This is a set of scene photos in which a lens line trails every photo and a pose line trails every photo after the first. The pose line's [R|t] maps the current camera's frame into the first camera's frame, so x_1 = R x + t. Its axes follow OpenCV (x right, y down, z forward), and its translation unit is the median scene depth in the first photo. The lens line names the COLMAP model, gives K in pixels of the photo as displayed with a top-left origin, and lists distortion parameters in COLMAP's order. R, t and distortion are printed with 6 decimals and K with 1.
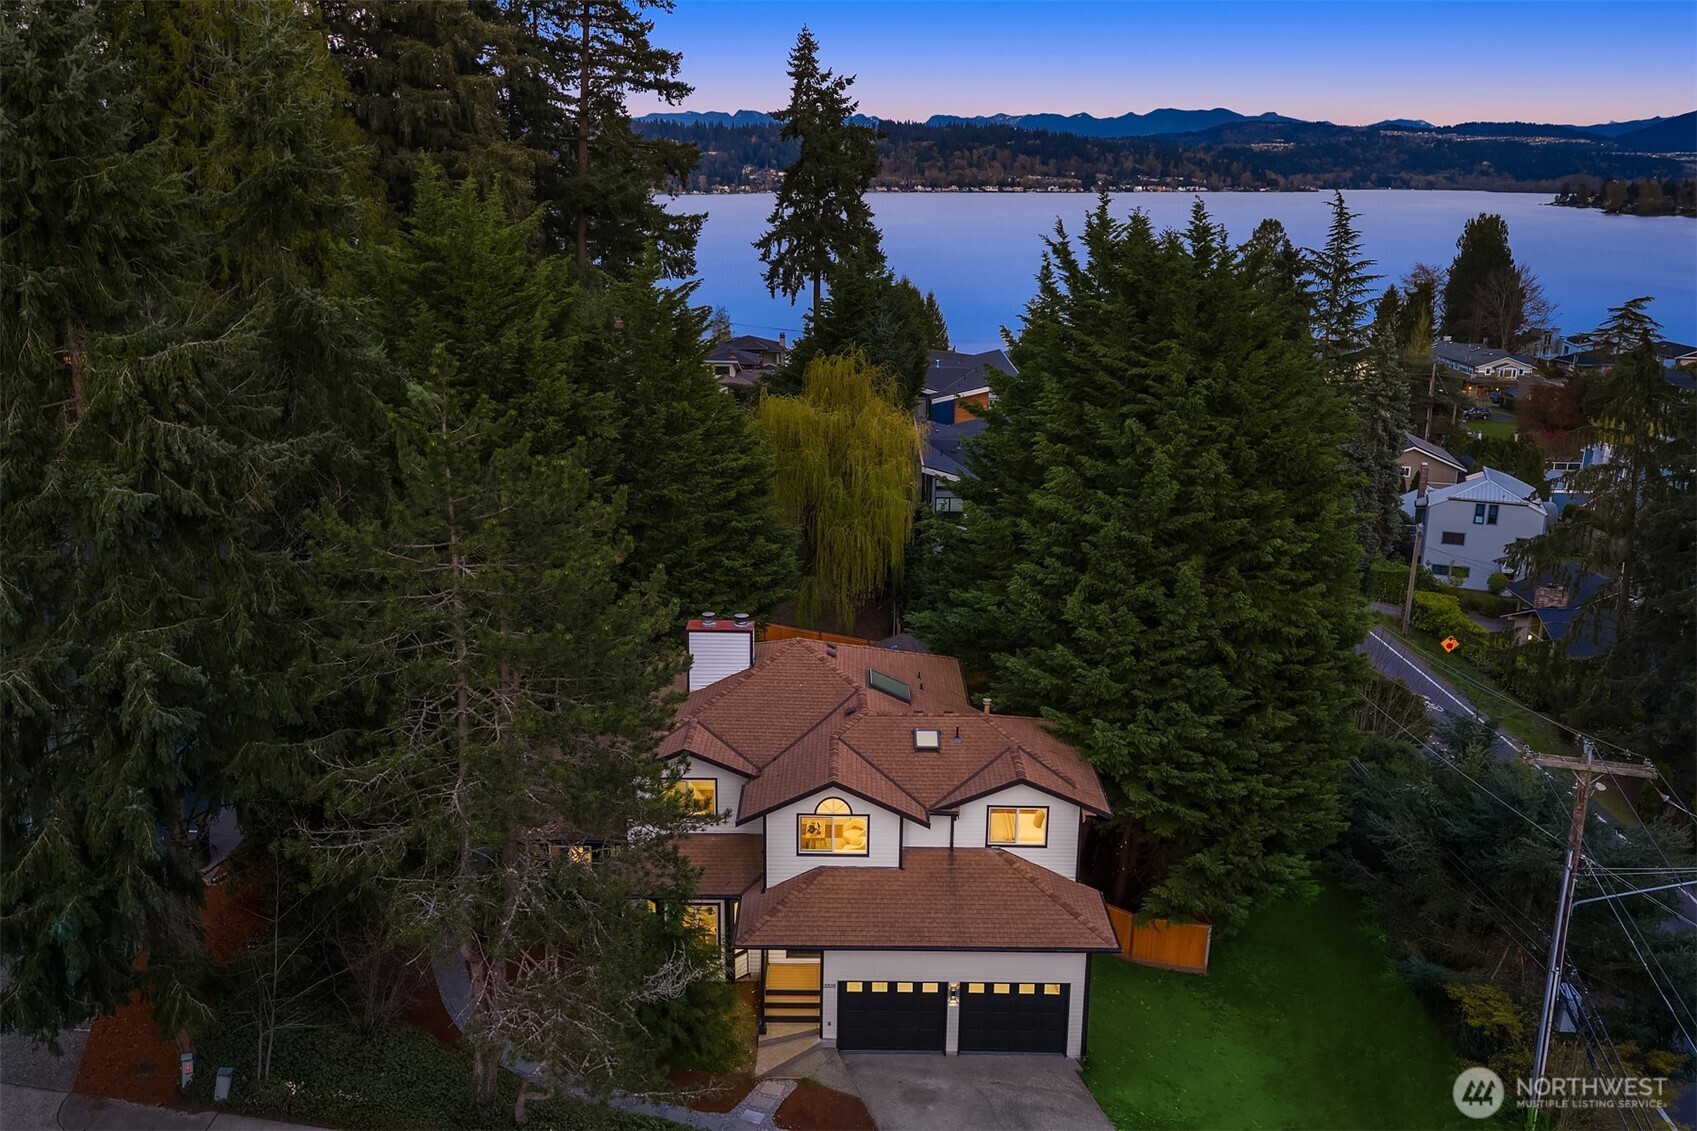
lens RADIAL K [[1390.3, 0, 848.5], [0, 1390.3, 565.5], [0, 0, 1]] dist [0.002971, -0.002596]
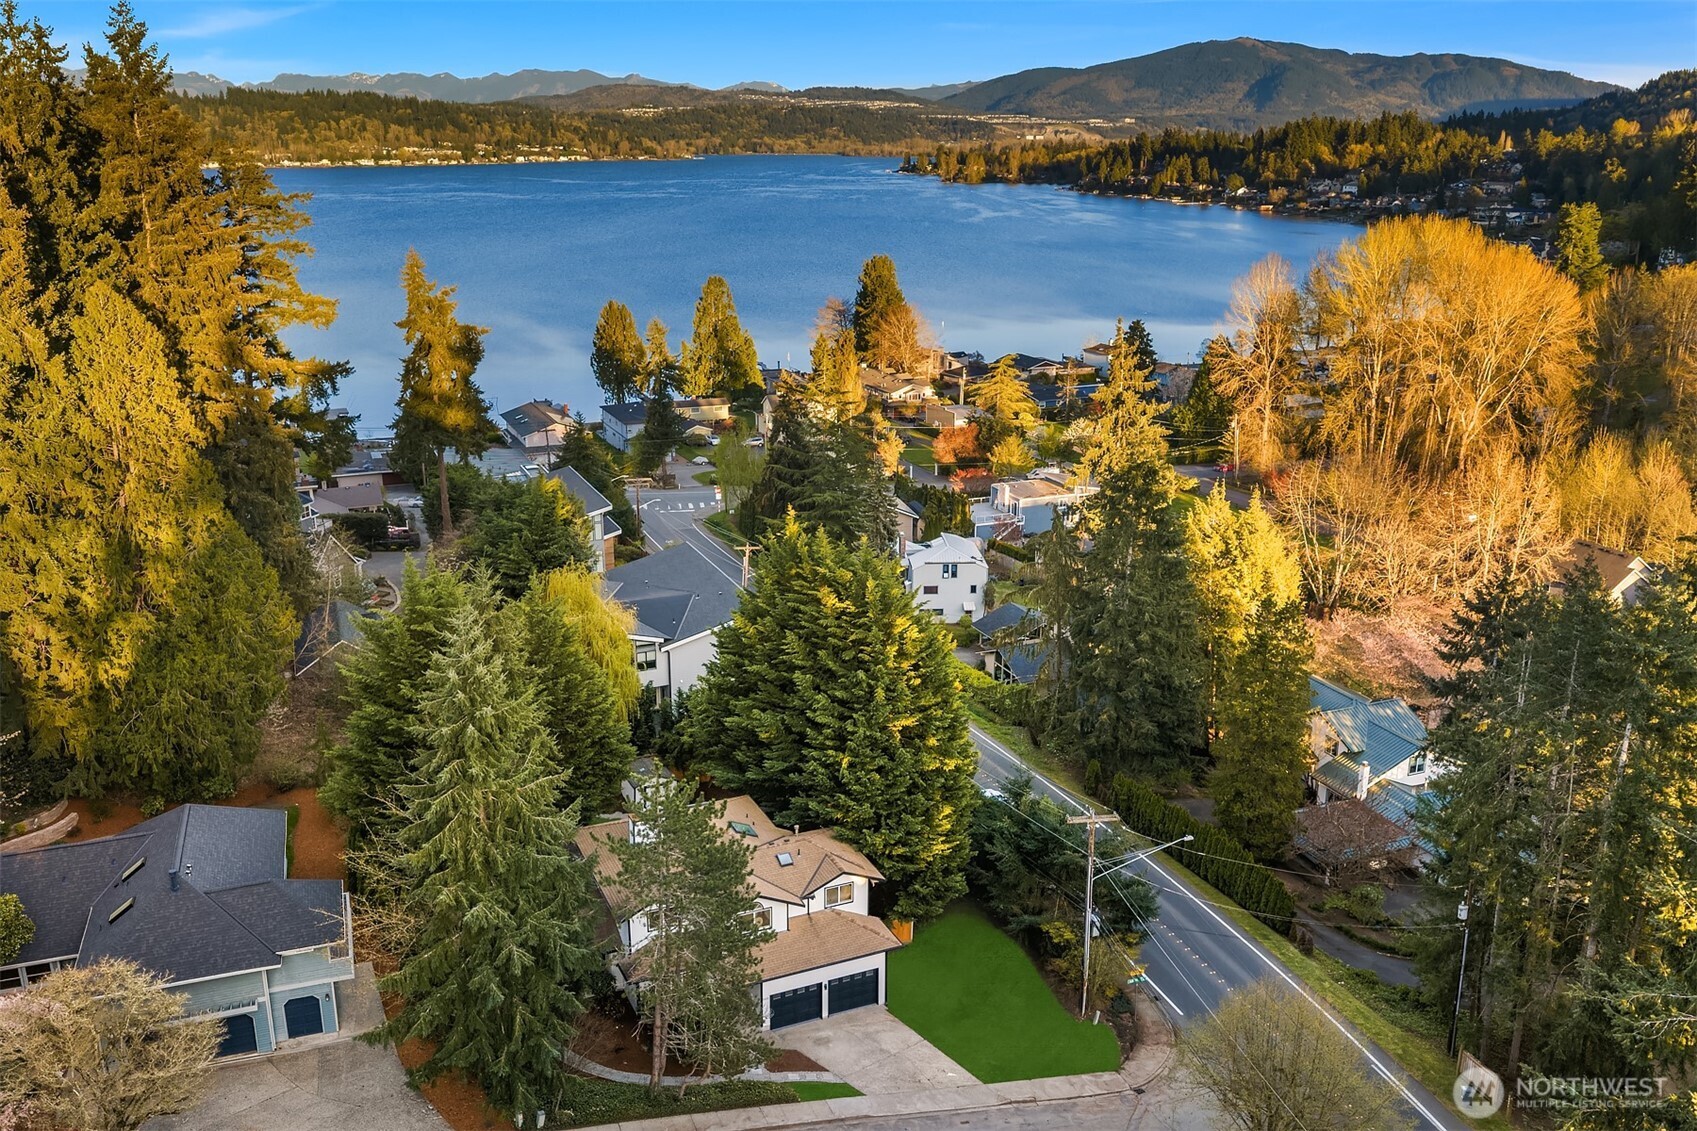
lens RADIAL K [[1390.3, 0, 848.5], [0, 1390.3, 565.5], [0, 0, 1]] dist [0.002971, -0.002596]
pose [[0.911882, -0.126107, 0.390599, -0.552392], [0.117597, 0.992008, 0.045736, -0.346320], [-0.393245, 0.004228, 0.919424, -0.771223]]
